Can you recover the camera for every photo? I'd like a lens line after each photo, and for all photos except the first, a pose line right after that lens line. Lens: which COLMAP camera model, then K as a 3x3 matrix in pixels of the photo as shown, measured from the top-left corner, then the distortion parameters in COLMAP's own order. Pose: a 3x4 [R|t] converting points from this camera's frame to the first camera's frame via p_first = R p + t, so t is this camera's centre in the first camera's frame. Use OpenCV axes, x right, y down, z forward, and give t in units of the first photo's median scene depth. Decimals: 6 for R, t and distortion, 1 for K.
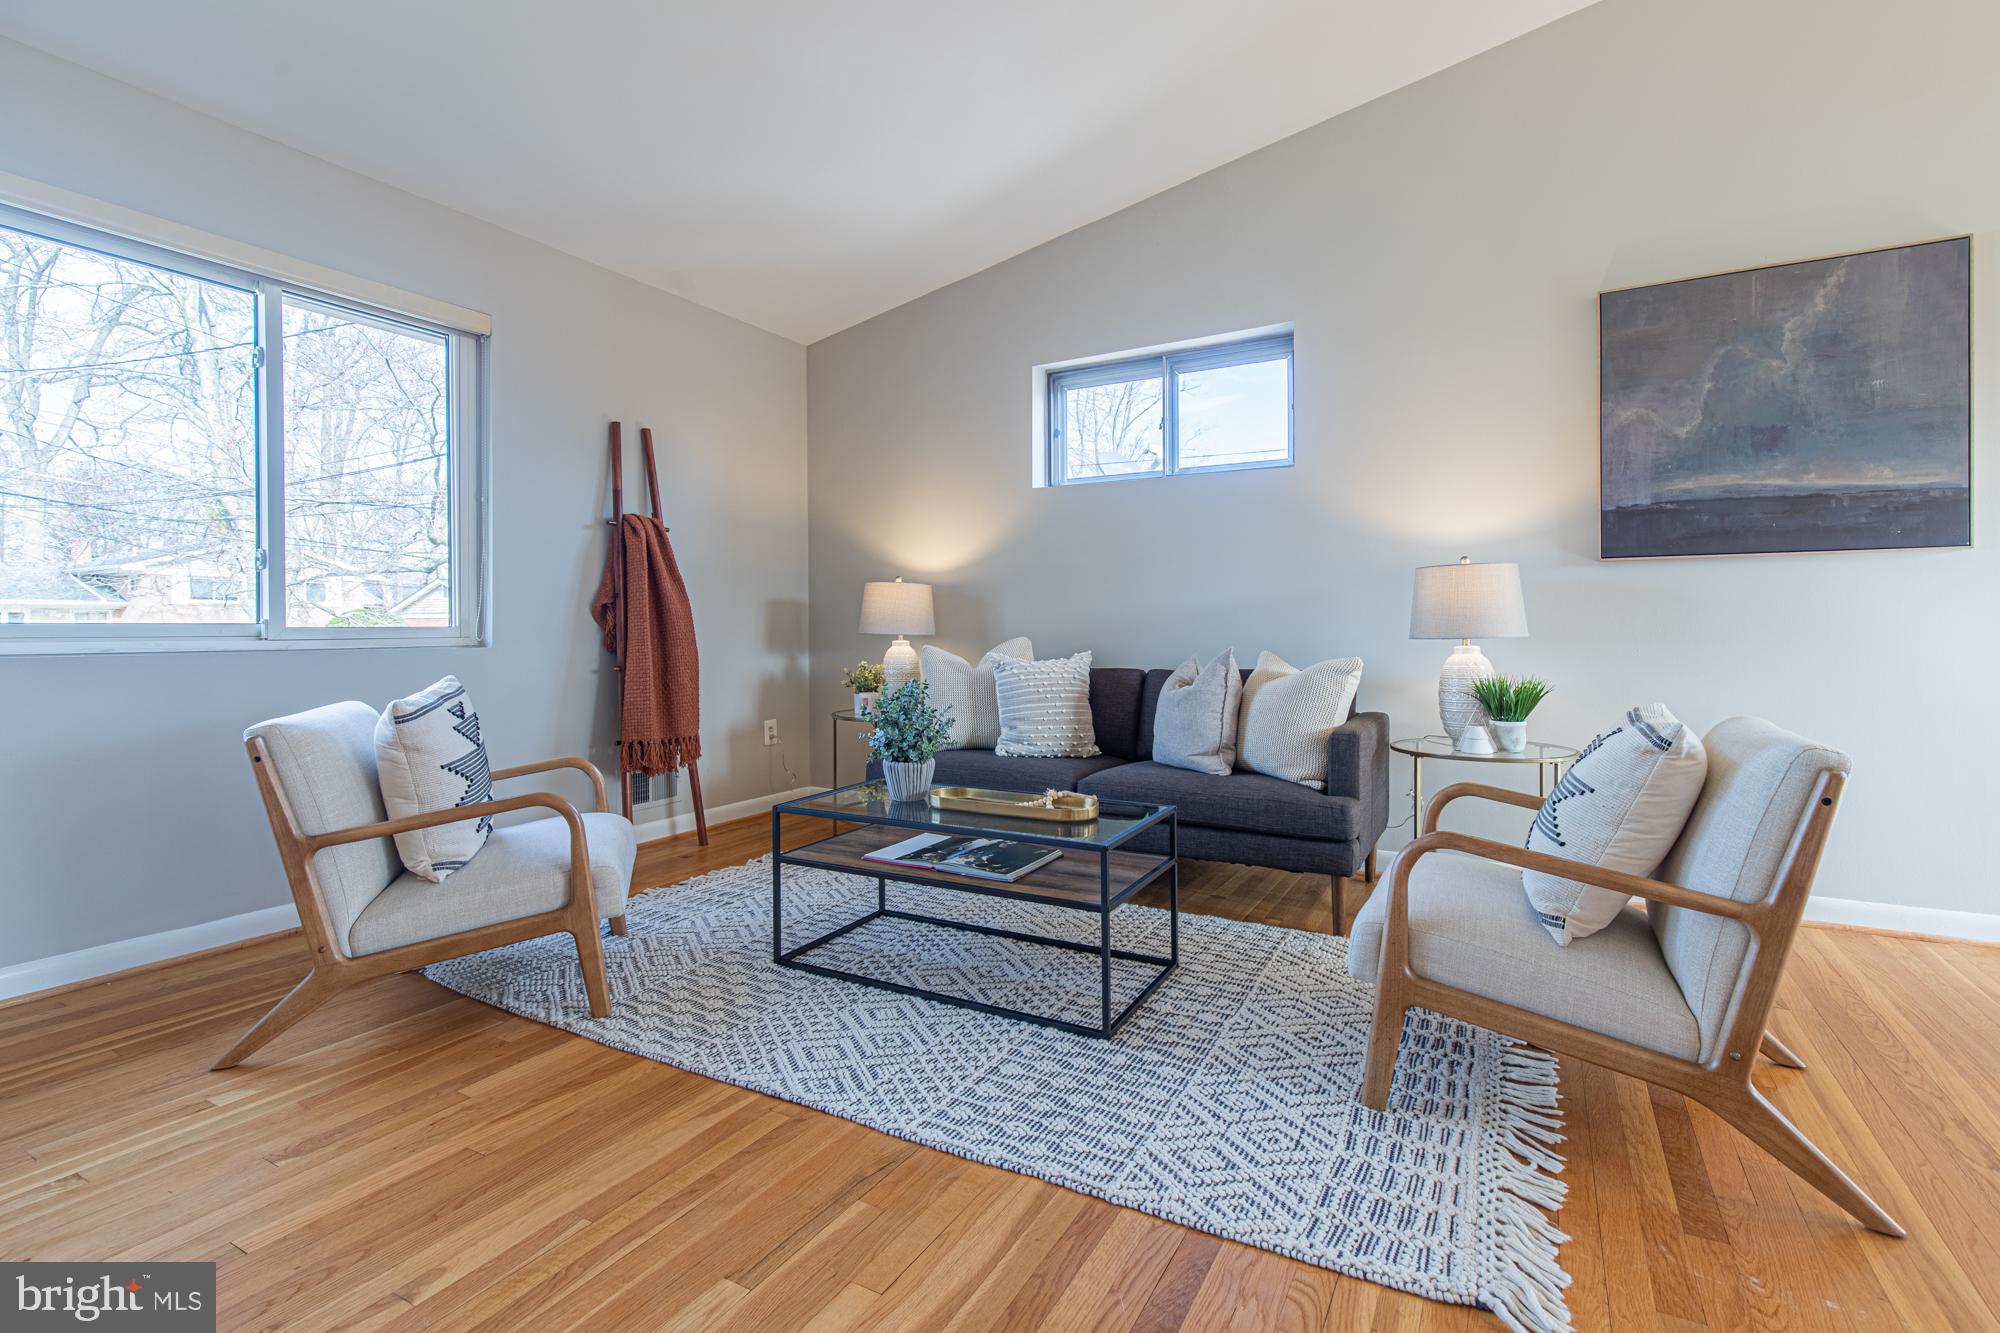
lens RADIAL K [[910.9, 0, 1036.3], [0, 910.9, 629.3], [0, 0, 1]] dist [0.005437, -0.003329]
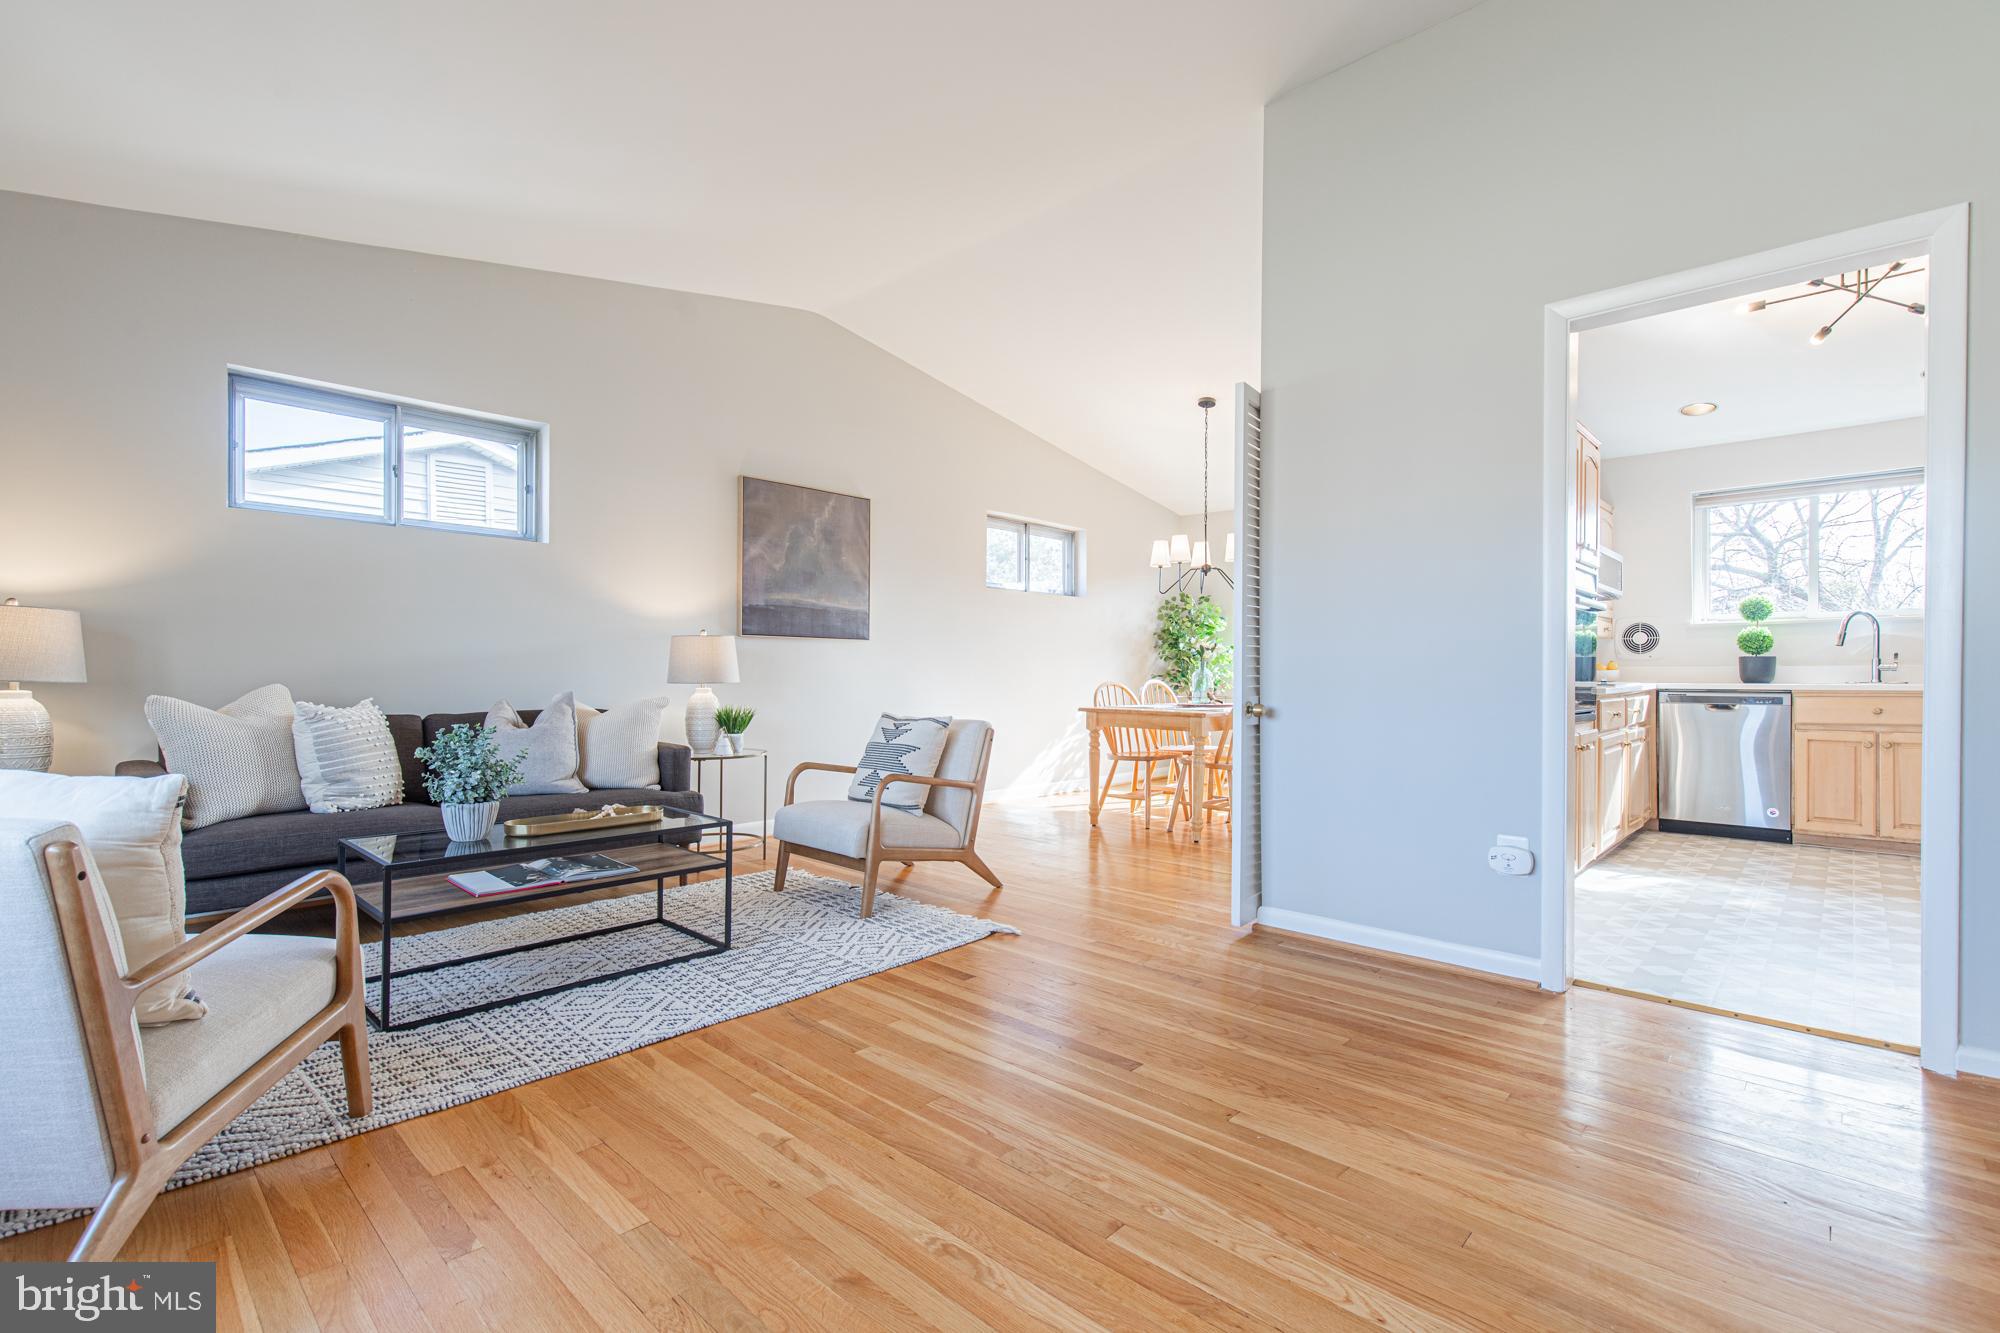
lens RADIAL K [[910.9, 0, 986.5], [0, 910.9, 676.9], [0, 0, 1]] dist [0.005437, -0.003329]
pose [[0.254701, 0.003317, 0.967014, -1.178213], [-0.001985, 0.999994, -0.002907, 0.004087], [-0.967018, -0.001179, 0.254706, 0.194689]]
